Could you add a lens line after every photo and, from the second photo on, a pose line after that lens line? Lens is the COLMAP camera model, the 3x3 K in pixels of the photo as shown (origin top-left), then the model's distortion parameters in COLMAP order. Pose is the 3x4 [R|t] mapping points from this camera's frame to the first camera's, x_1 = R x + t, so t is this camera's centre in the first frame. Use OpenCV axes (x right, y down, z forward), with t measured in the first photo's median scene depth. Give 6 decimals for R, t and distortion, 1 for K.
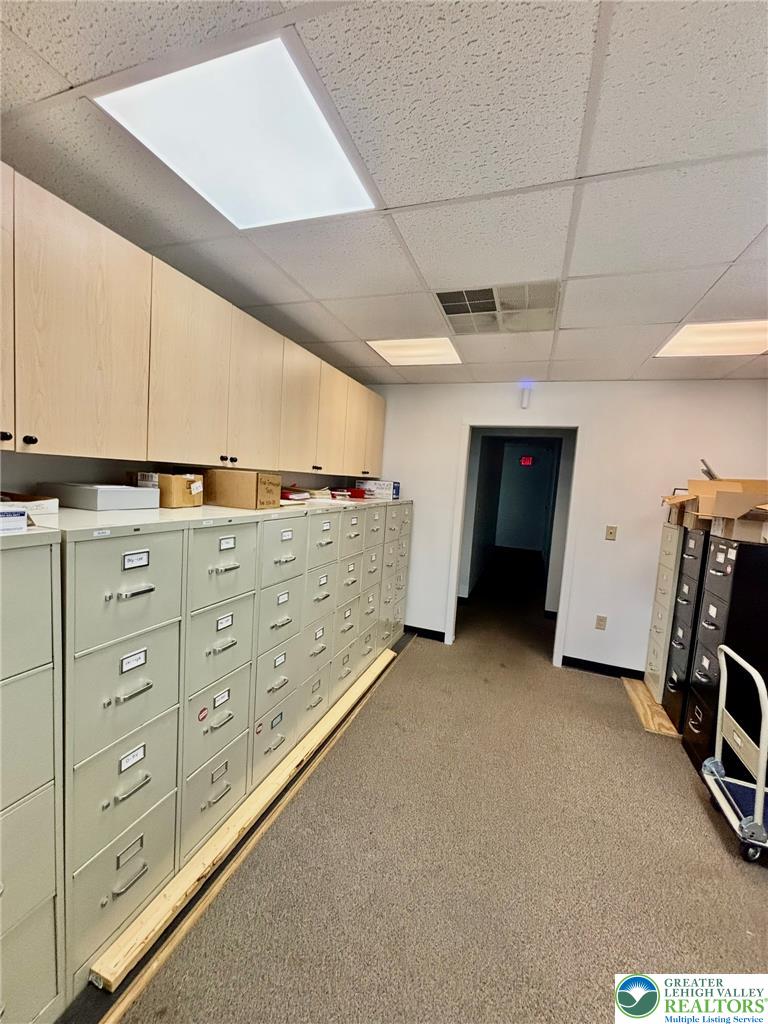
lens RADIAL K [[416.1, 0, 383.4], [0, 416.1, 513.3], [0, 0, 1]] dist [0.004218, 0.000117]
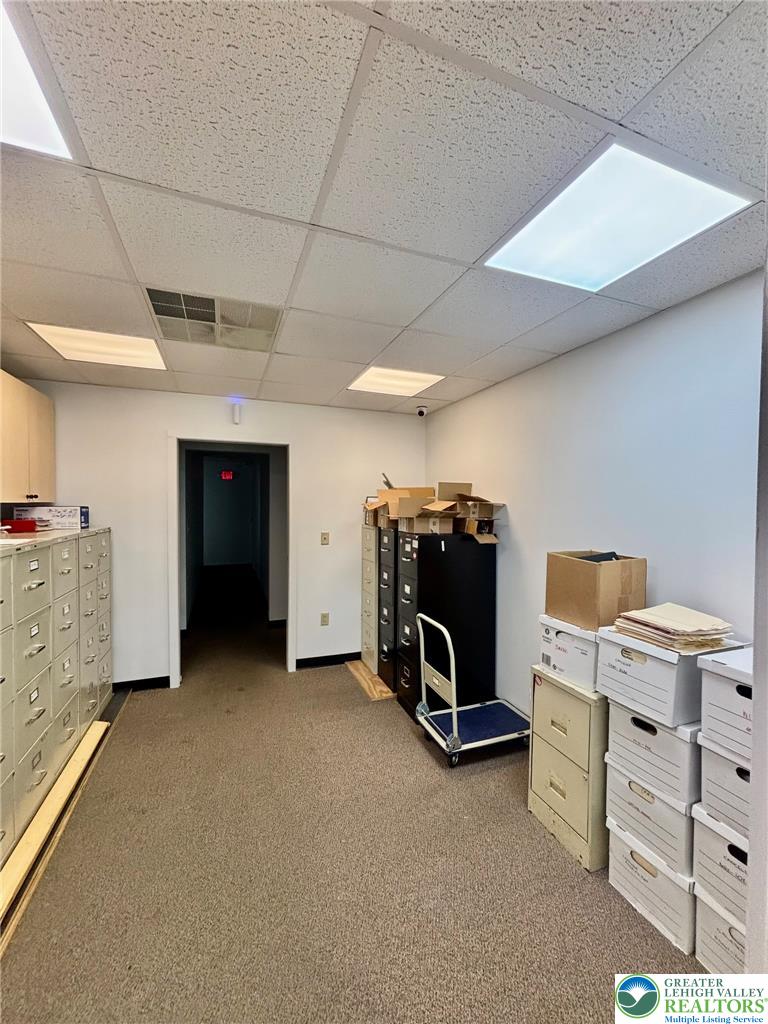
lens RADIAL K [[416.1, 0, 388.0], [0, 416.1, 513.0], [0, 0, 1]] dist [0.004218, 0.000117]
pose [[0.752961, -0.080047, 0.653178, -0.093540], [0.100397, 0.994928, 0.006195, -0.019261], [-0.650361, 0.060912, 0.757179, 0.049154]]
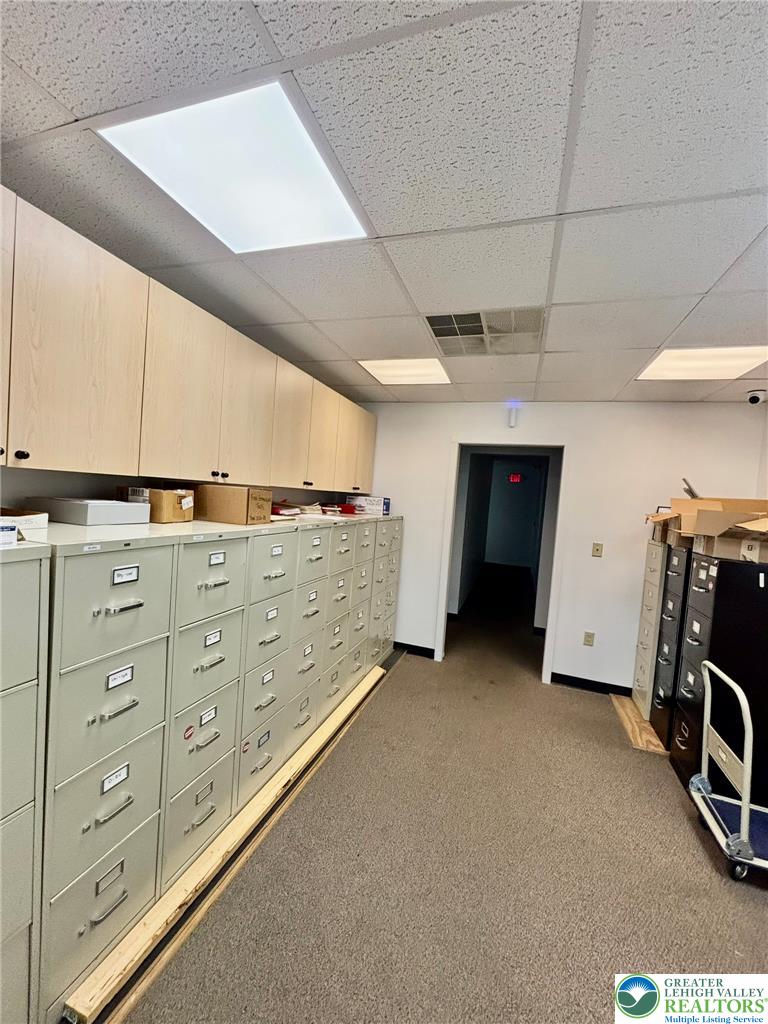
lens RADIAL K [[416.1, 0, 383.4], [0, 416.1, 513.1], [0, 0, 1]] dist [0.004218, 0.000117]
pose [[0.999726, 0.006276, 0.022558, 0.001132], [-0.005416, 0.999264, -0.037976, -0.001218], [-0.022780, 0.037844, 0.999024, -0.011341]]
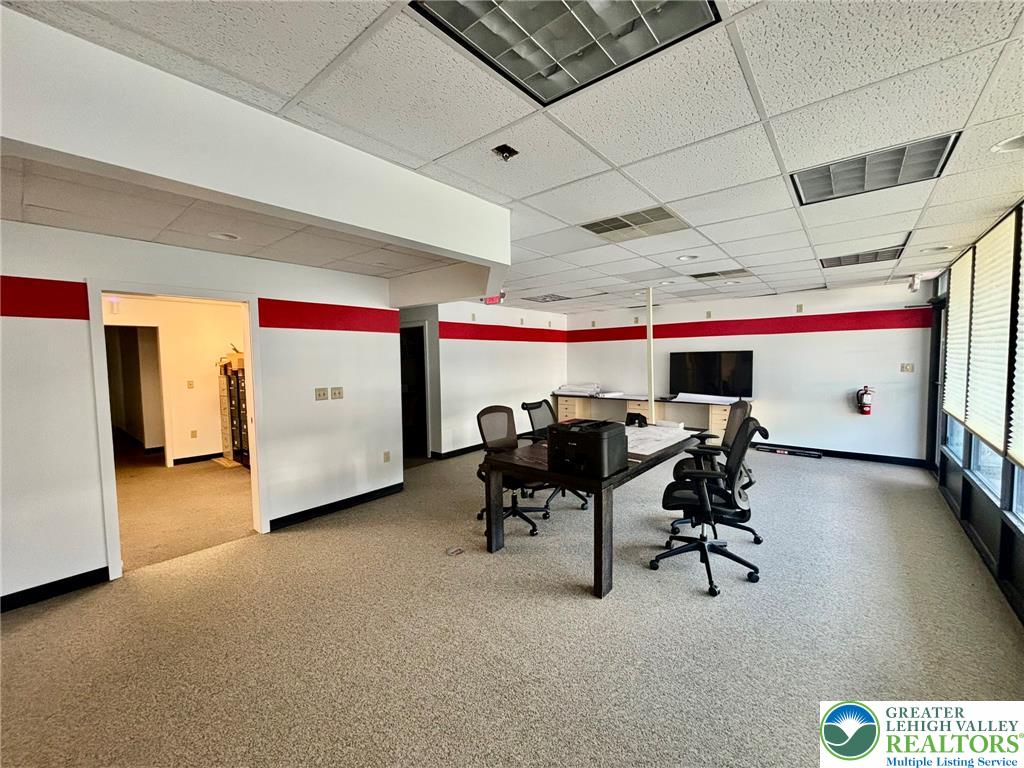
lens RADIAL K [[416.1, 0, 512.6], [0, 416.1, 385.0], [0, 0, 1]] dist [0.004218, 0.000117]
pose [[0.350172, -0.137451, 0.926546, -1.088269], [0.113129, 0.988140, 0.103834, 0.034287], [-0.929829, 0.068459, 0.361569, -1.620144]]
